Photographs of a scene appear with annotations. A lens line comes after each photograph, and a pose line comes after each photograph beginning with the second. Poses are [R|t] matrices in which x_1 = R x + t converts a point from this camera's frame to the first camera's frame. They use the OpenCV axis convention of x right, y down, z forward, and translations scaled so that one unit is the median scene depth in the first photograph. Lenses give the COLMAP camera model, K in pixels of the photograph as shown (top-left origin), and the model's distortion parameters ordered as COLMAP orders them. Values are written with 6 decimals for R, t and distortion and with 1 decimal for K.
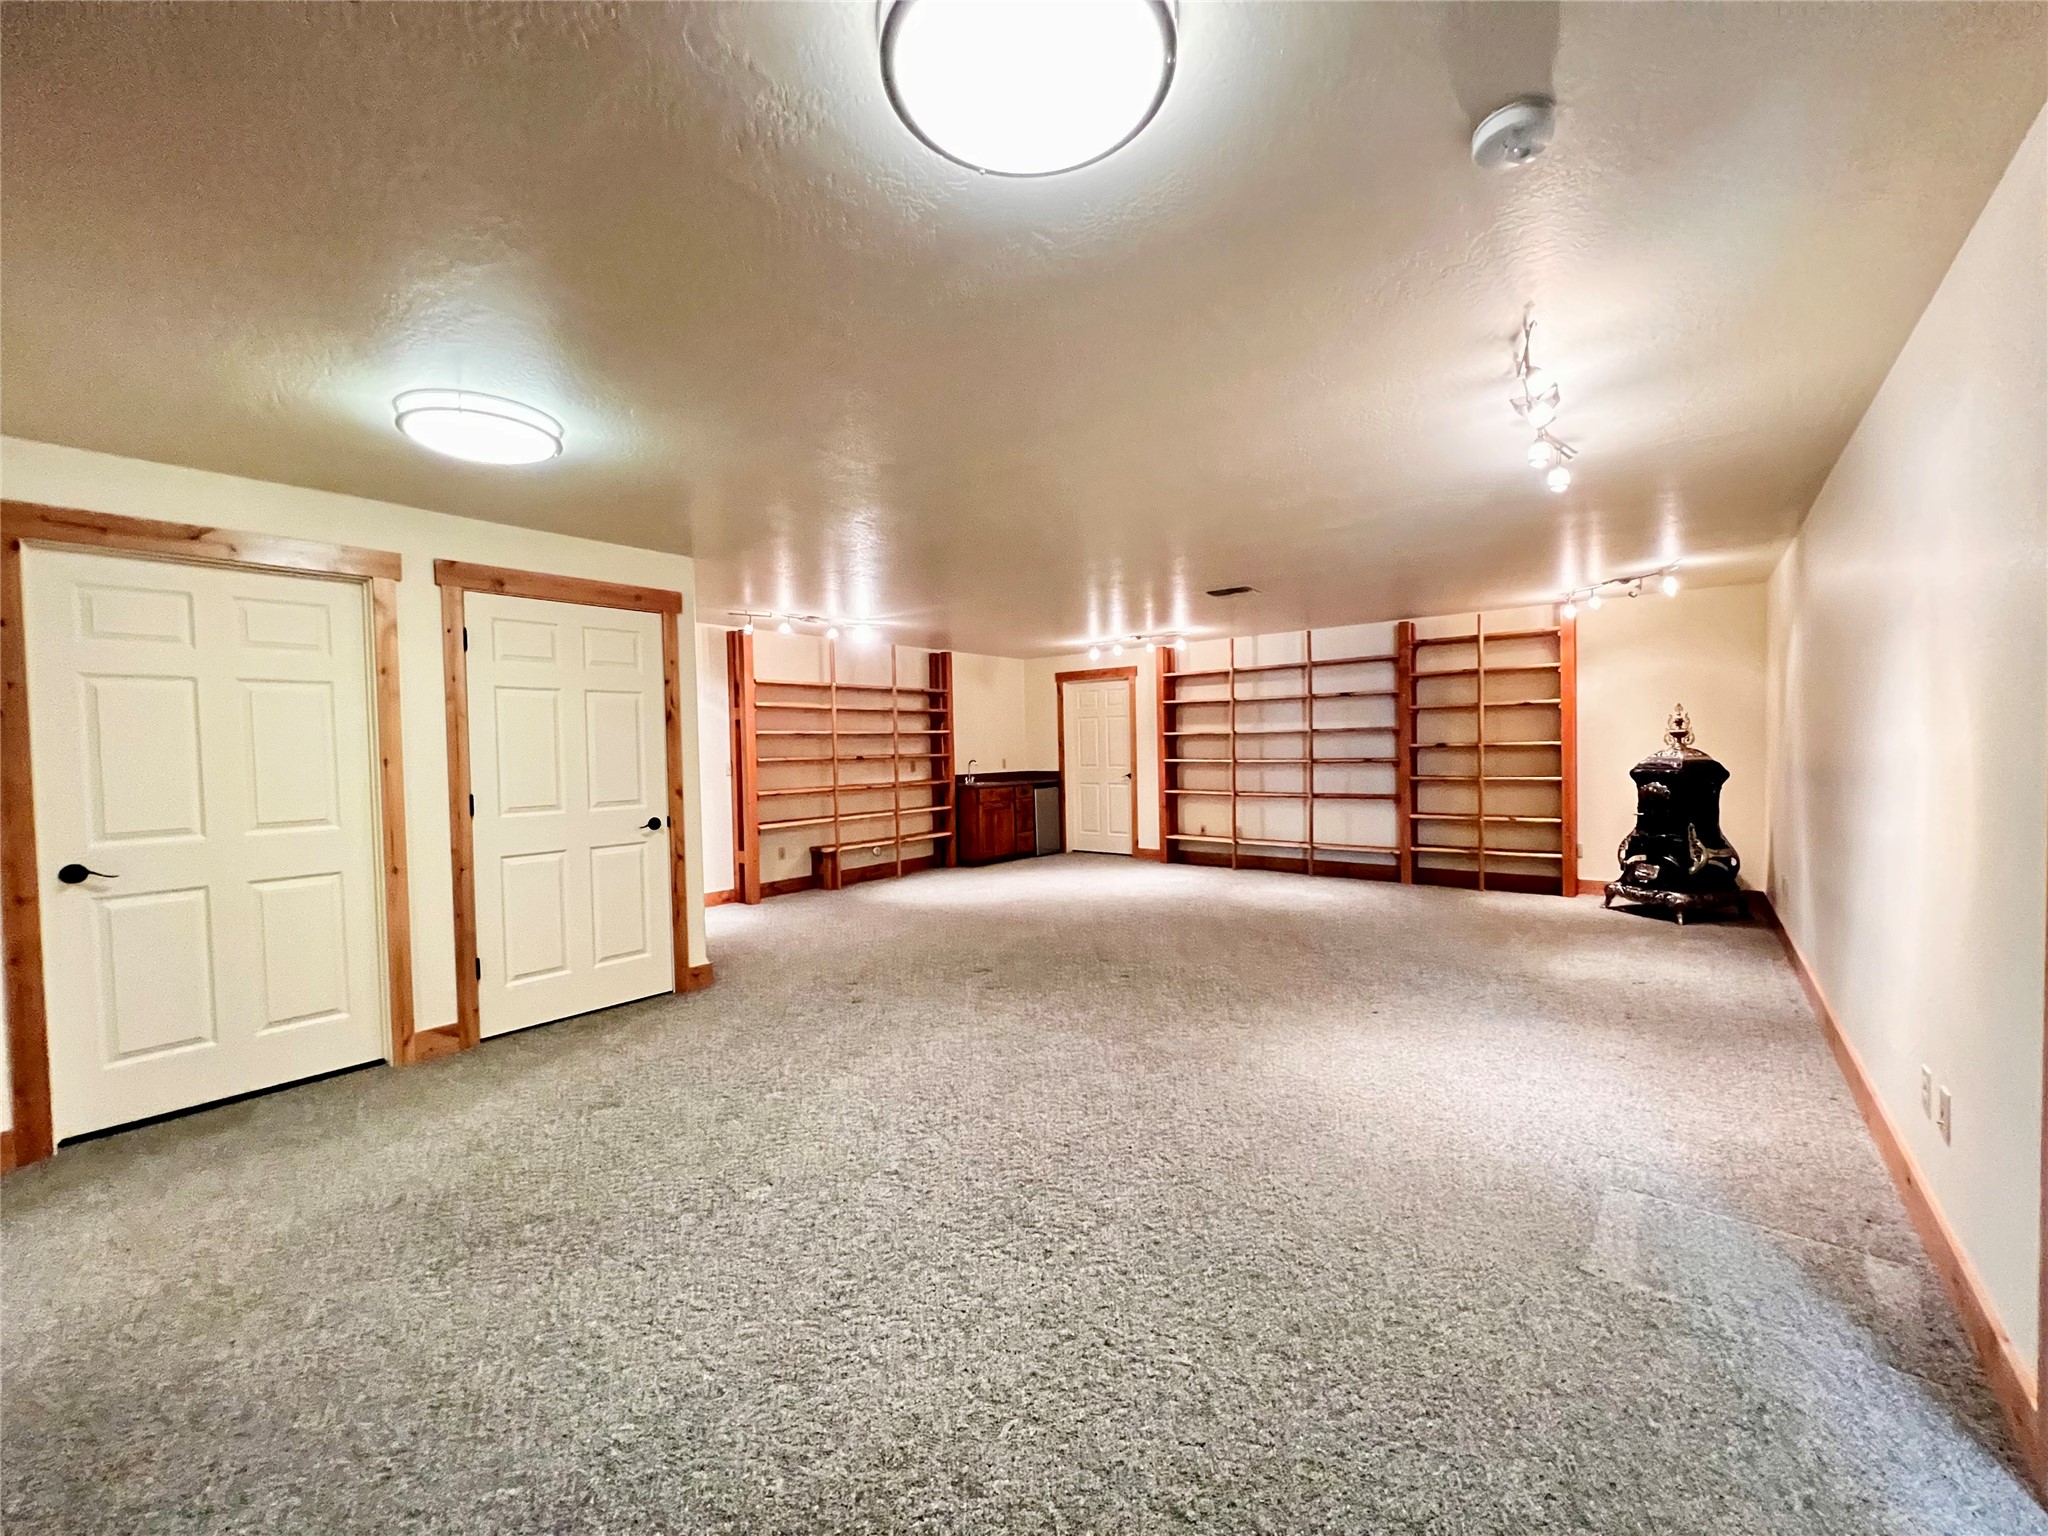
lens RADIAL K [[826.4, 0, 1025.9], [0, 826.4, 770.8], [0, 0, 1]] dist [-0.000118, -0.000015]
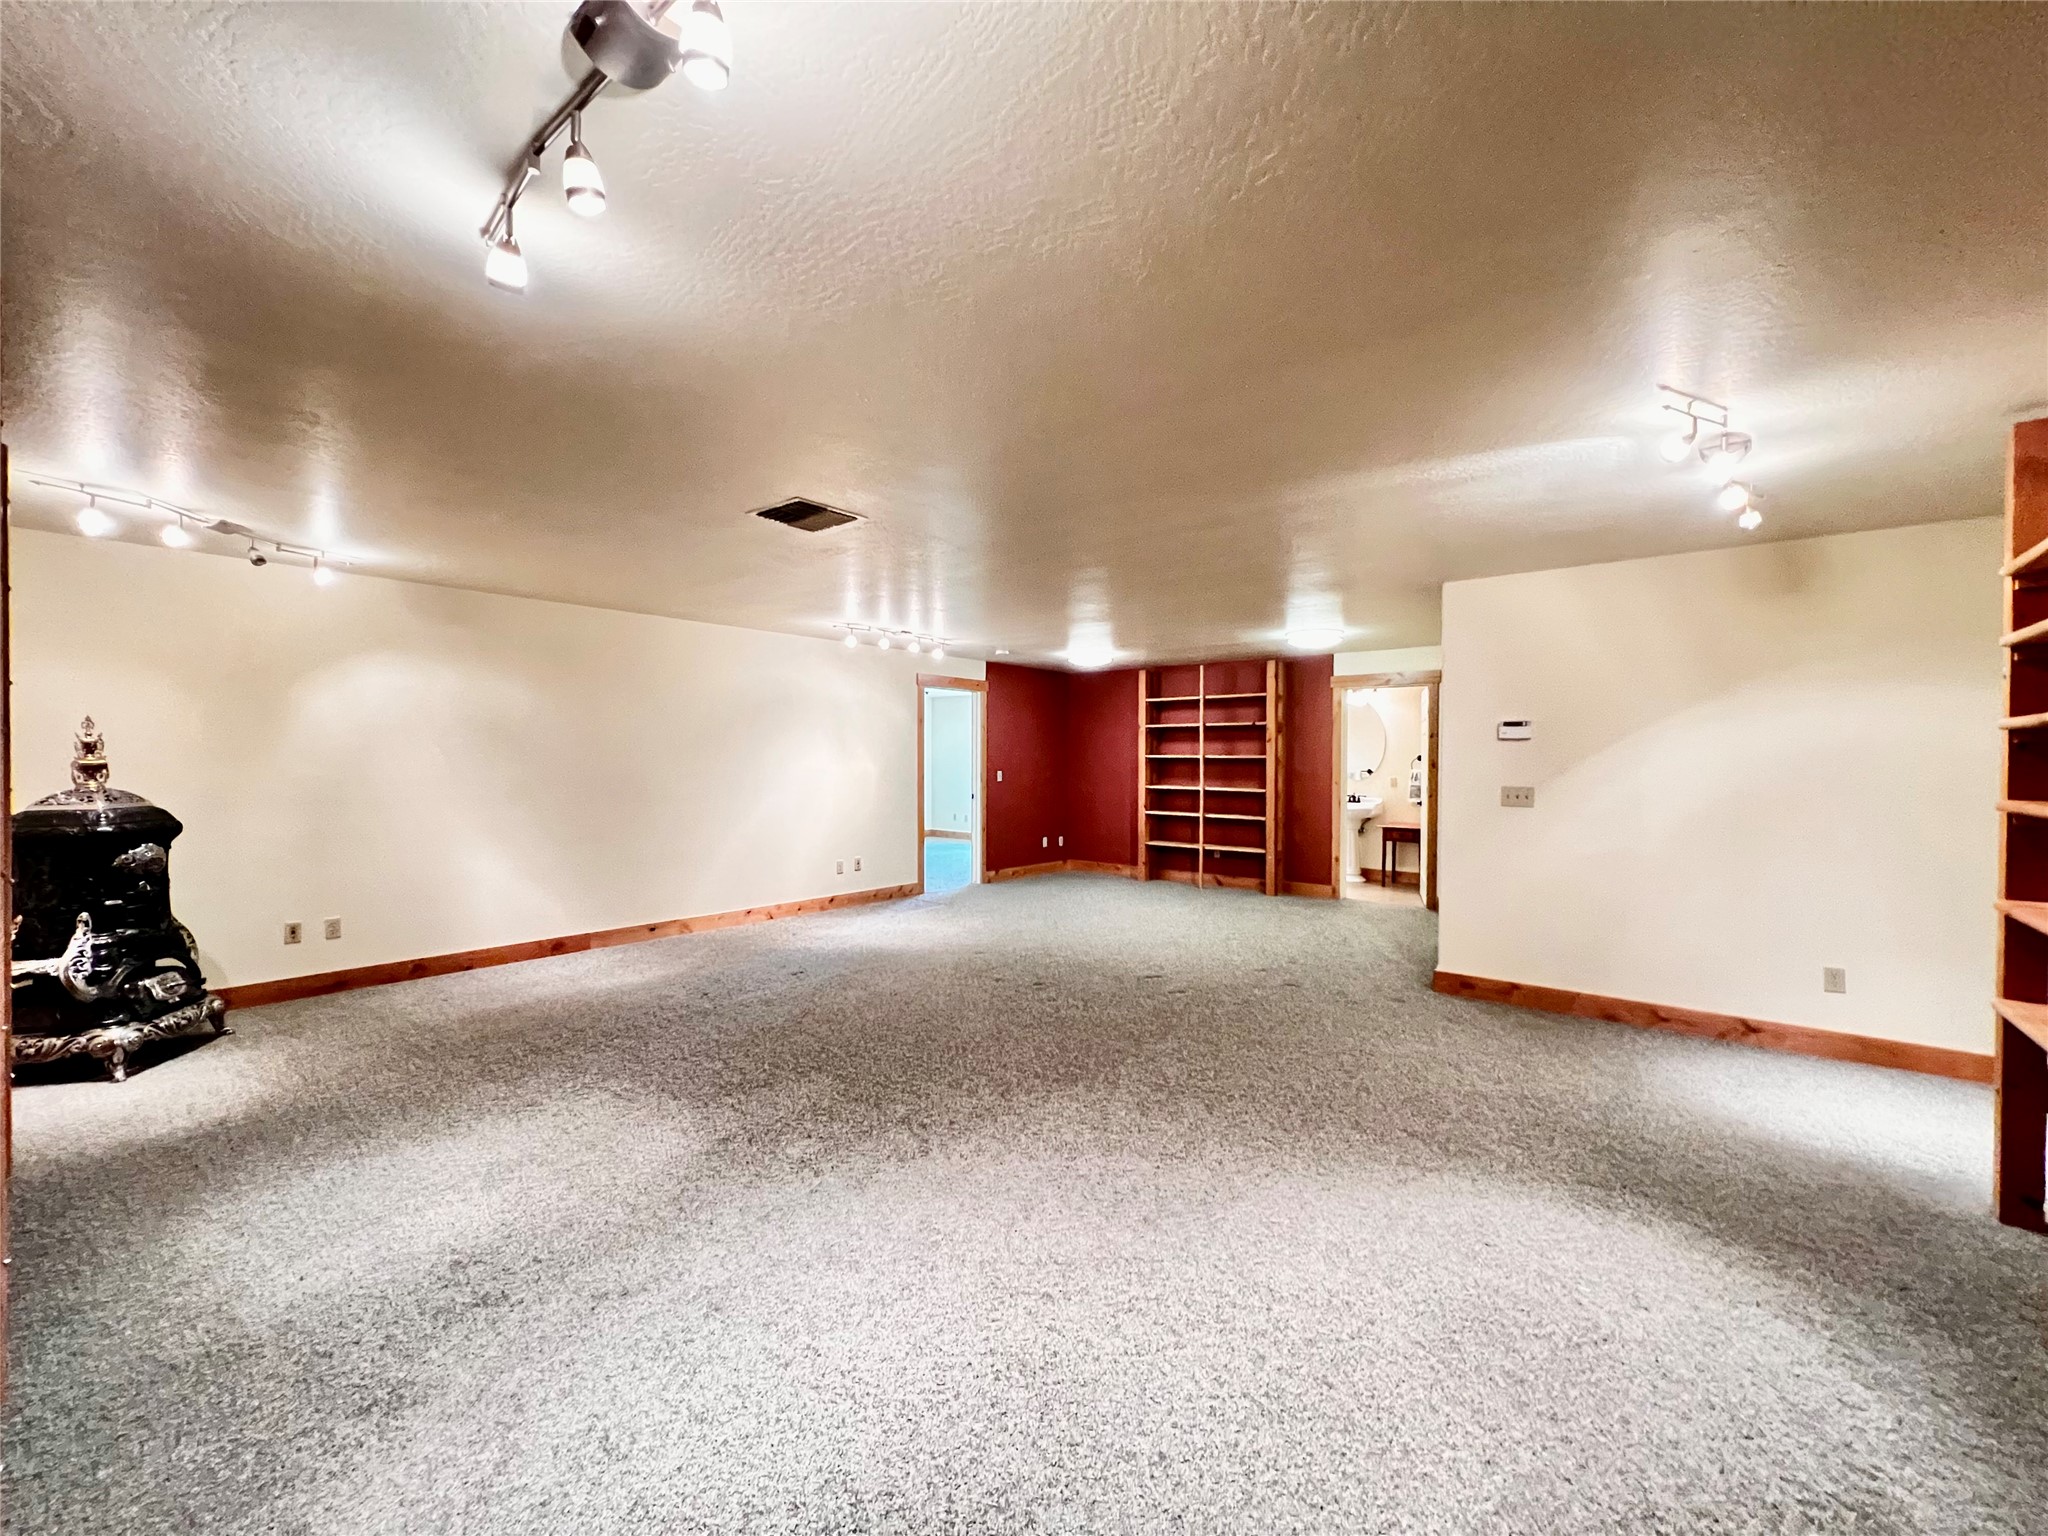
lens RADIAL K [[826.4, 0, 1025.9], [0, 826.4, 770.8], [0, 0, 1]] dist [-0.000118, -0.000015]
pose [[-0.999739, 0.019520, 0.011864, 0.070522], [0.020004, 0.998910, 0.042171, -0.043113], [-0.011028, 0.042397, -0.999040, 1.283952]]
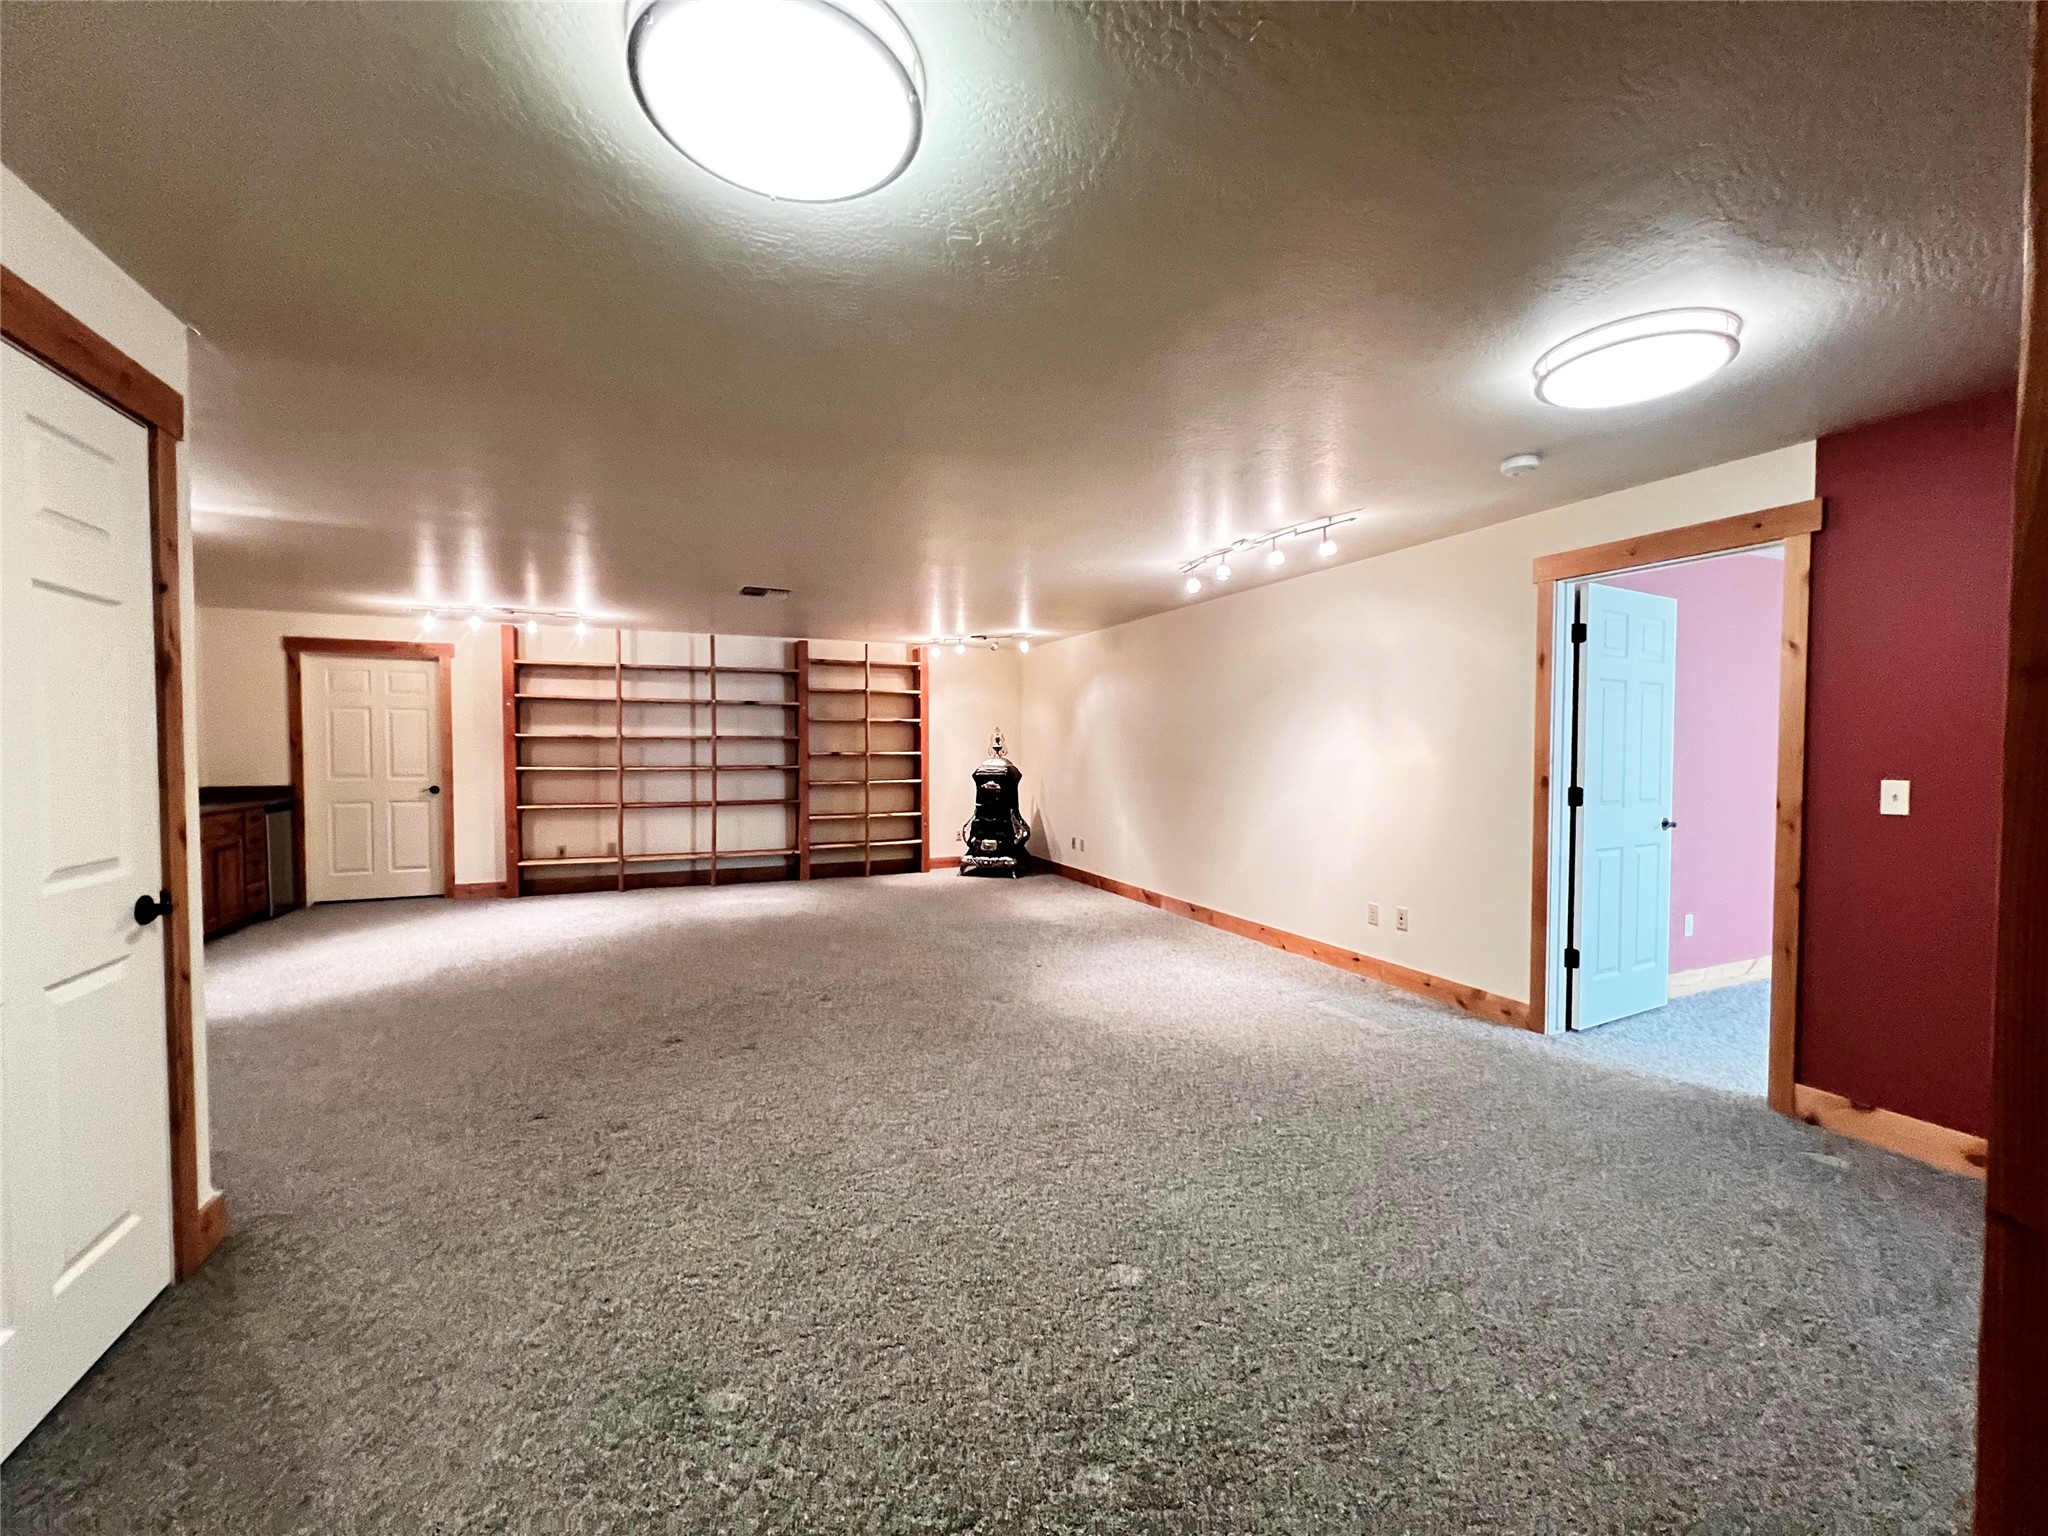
lens RADIAL K [[826.4, 0, 1025.9], [0, 826.4, 770.8], [0, 0, 1]] dist [-0.000118, -0.000015]
pose [[0.462722, -0.005195, 0.886488, -0.371997], [0.016011, 0.999869, -0.002498, -0.000603], [-0.886359, 0.015350, 0.462744, 0.231633]]
